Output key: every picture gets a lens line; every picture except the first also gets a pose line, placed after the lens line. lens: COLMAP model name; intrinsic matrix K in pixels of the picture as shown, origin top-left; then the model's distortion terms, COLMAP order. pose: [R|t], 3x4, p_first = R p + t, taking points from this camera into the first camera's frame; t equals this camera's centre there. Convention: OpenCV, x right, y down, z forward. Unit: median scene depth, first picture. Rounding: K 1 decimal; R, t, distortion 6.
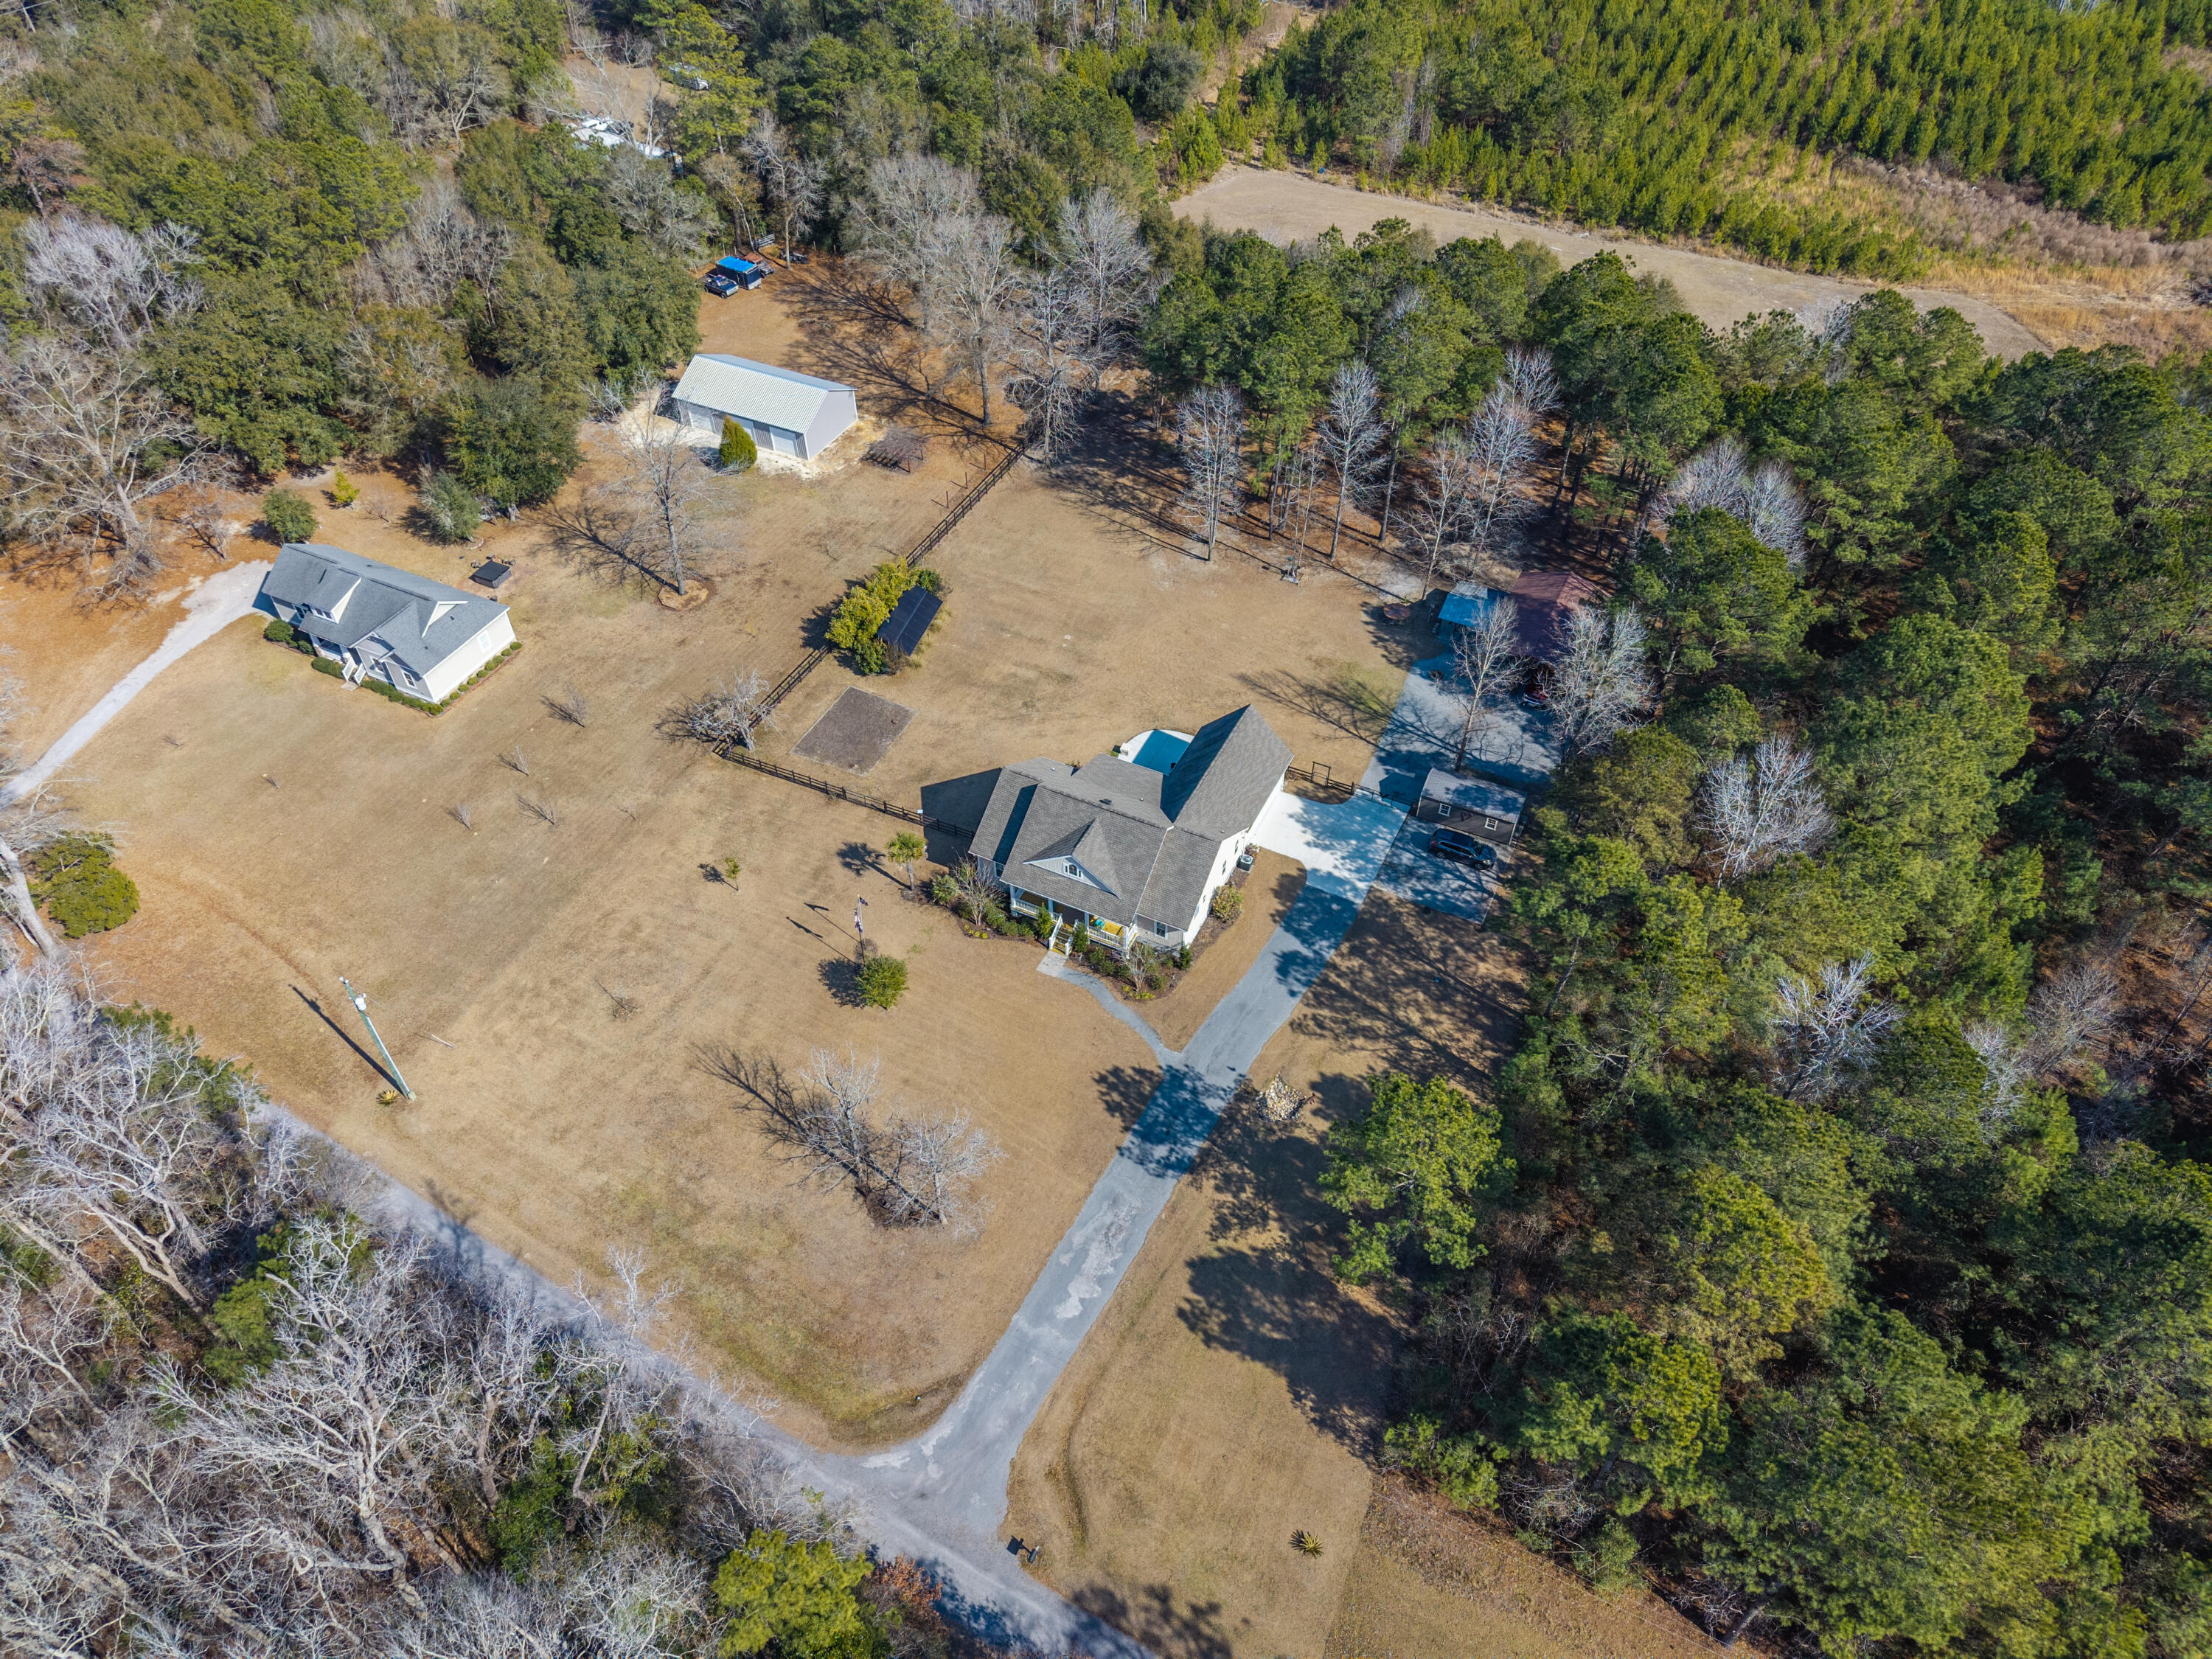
lens RADIAL K [[1490.4, 0, 1124.0], [0, 1490.4, 827.5], [0, 0, 1]] dist [0.026932, -0.026532]
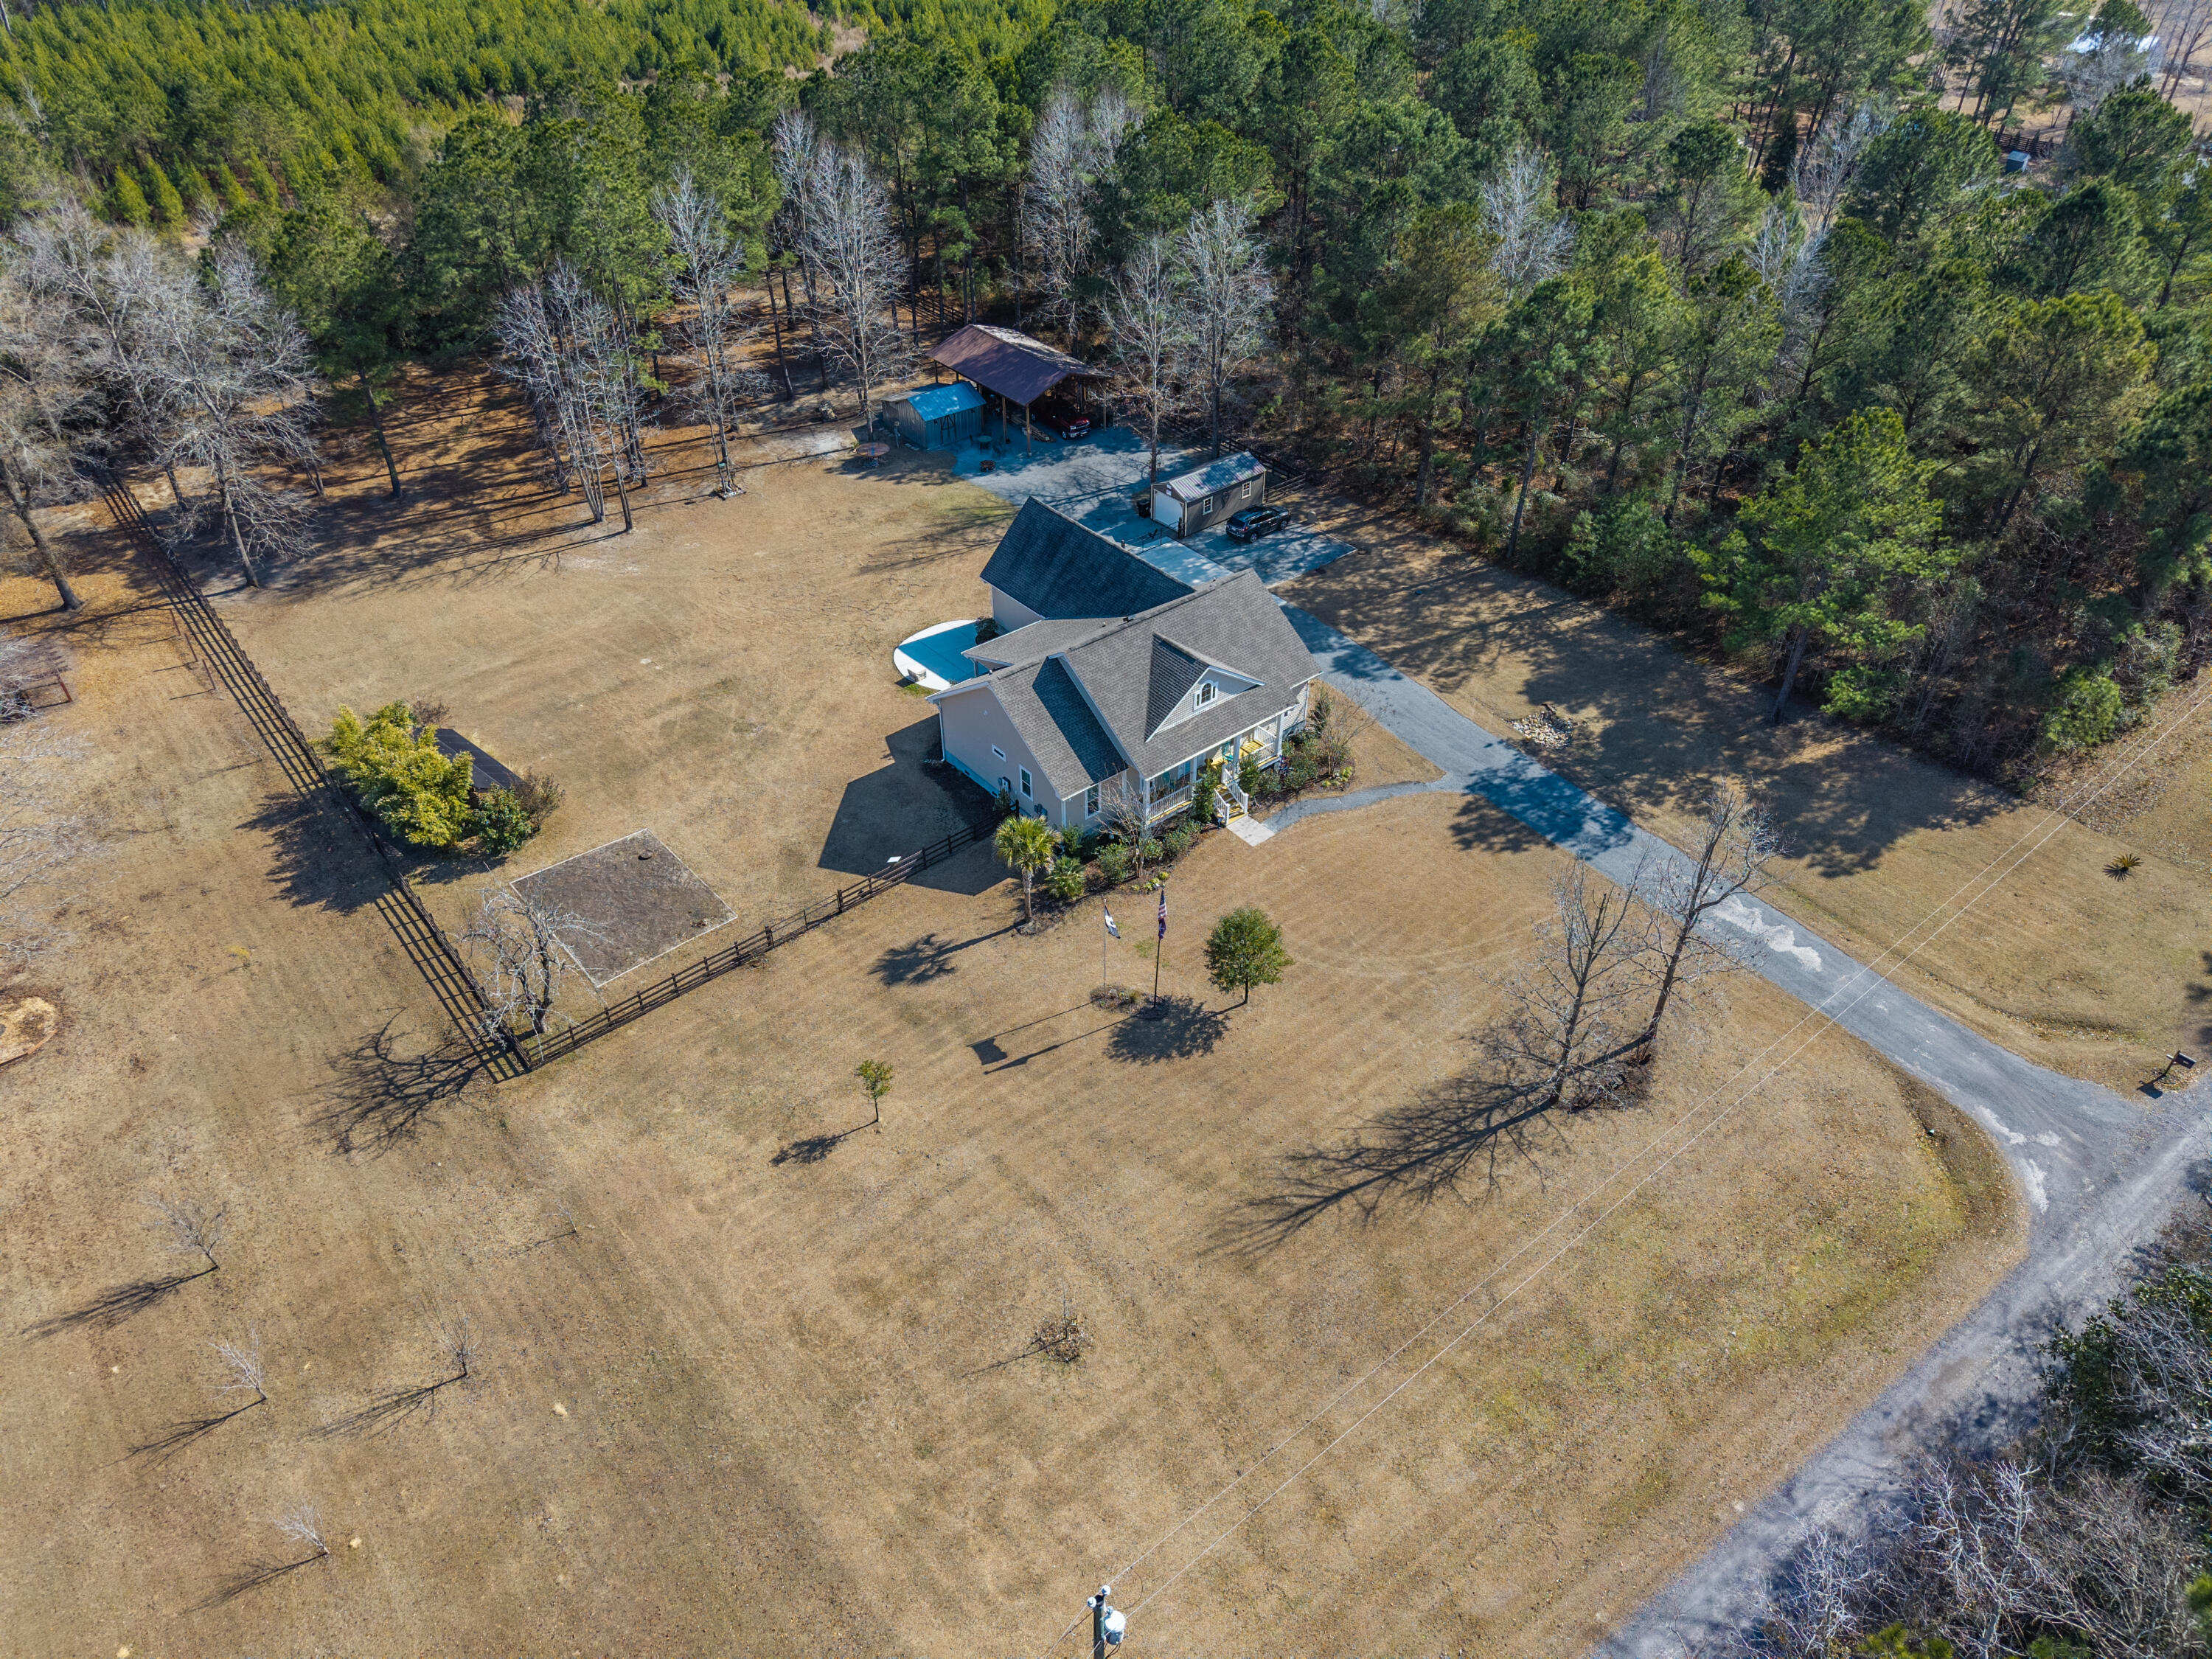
lens RADIAL K [[1490.4, 0, 1103.5], [0, 1490.4, 843.0], [0, 0, 1]] dist [0.026932, -0.026532]
pose [[0.413905, -0.566545, 0.712537, -0.548880], [0.653947, 0.729566, 0.200214, -0.084483], [-0.633274, 0.383092, 0.672462, 0.552680]]
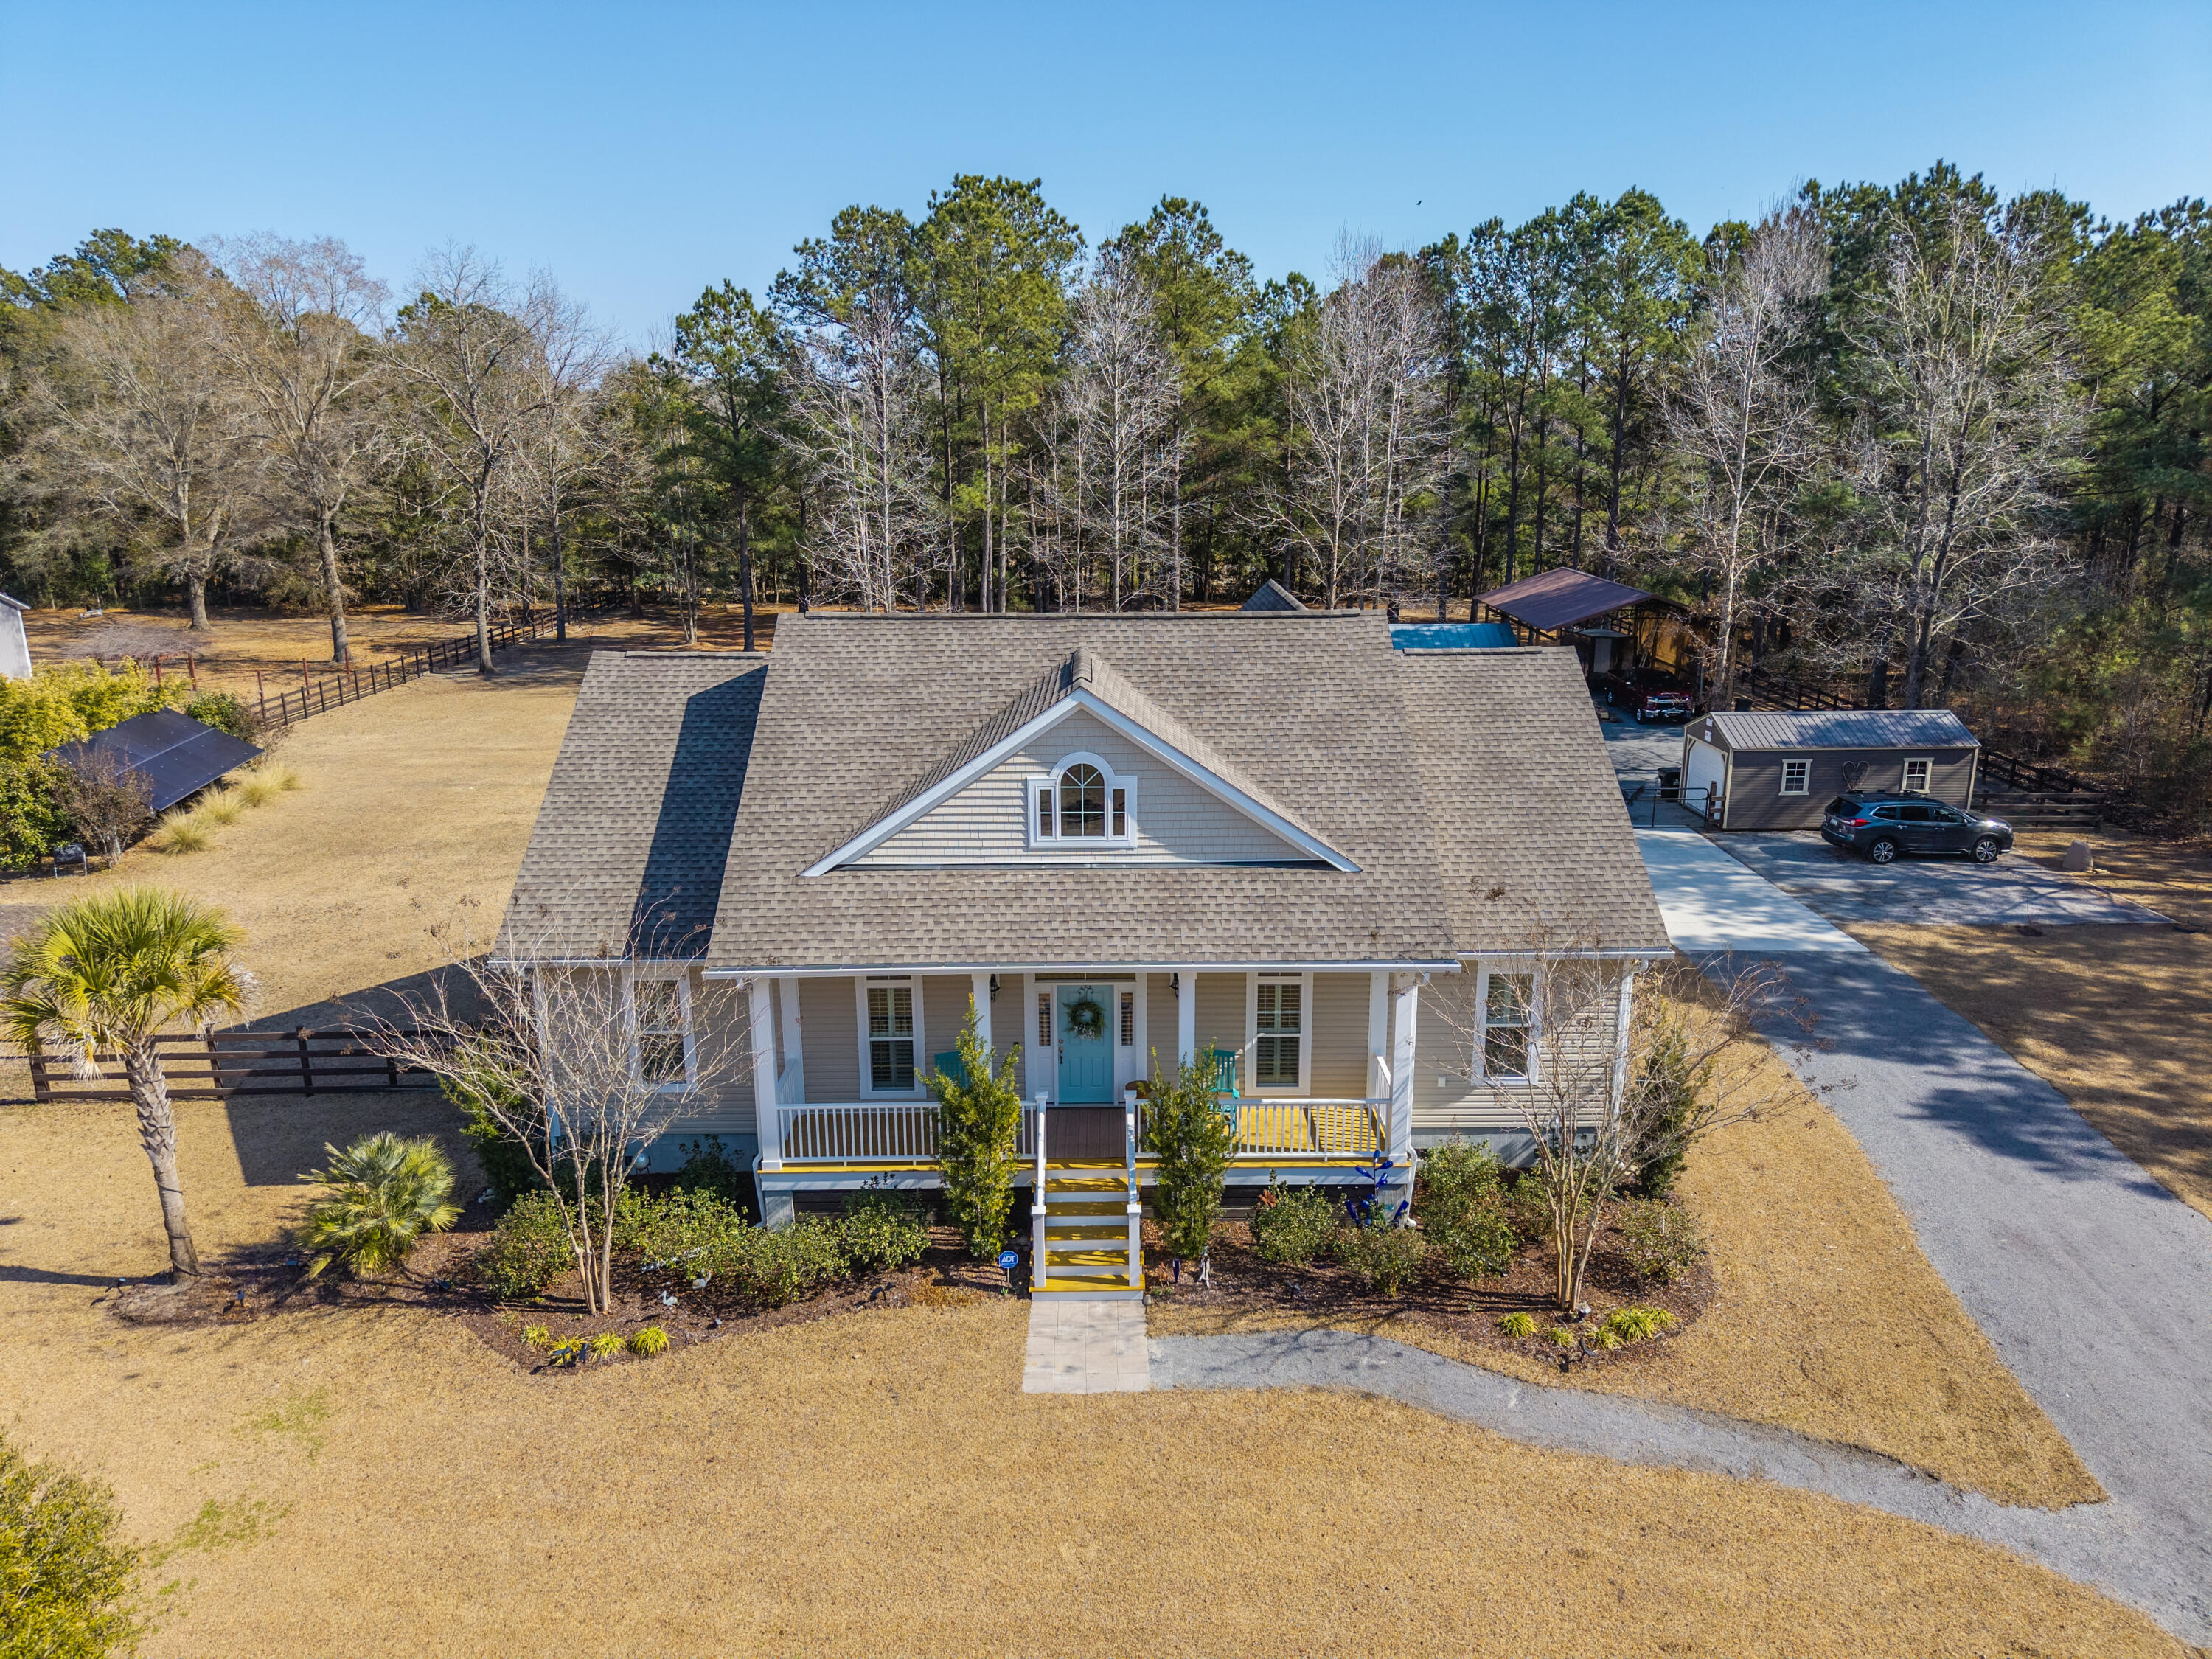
lens RADIAL K [[1490.4, 0, 1113.5], [0, 1490.4, 809.4], [0, 0, 1]] dist [0.026932, -0.026532]
pose [[0.897953, -0.108844, 0.426420, -0.111201], [0.318395, 0.829576, -0.458725, 0.115688], [-0.303819, 0.547683, 0.779575, 0.783095]]
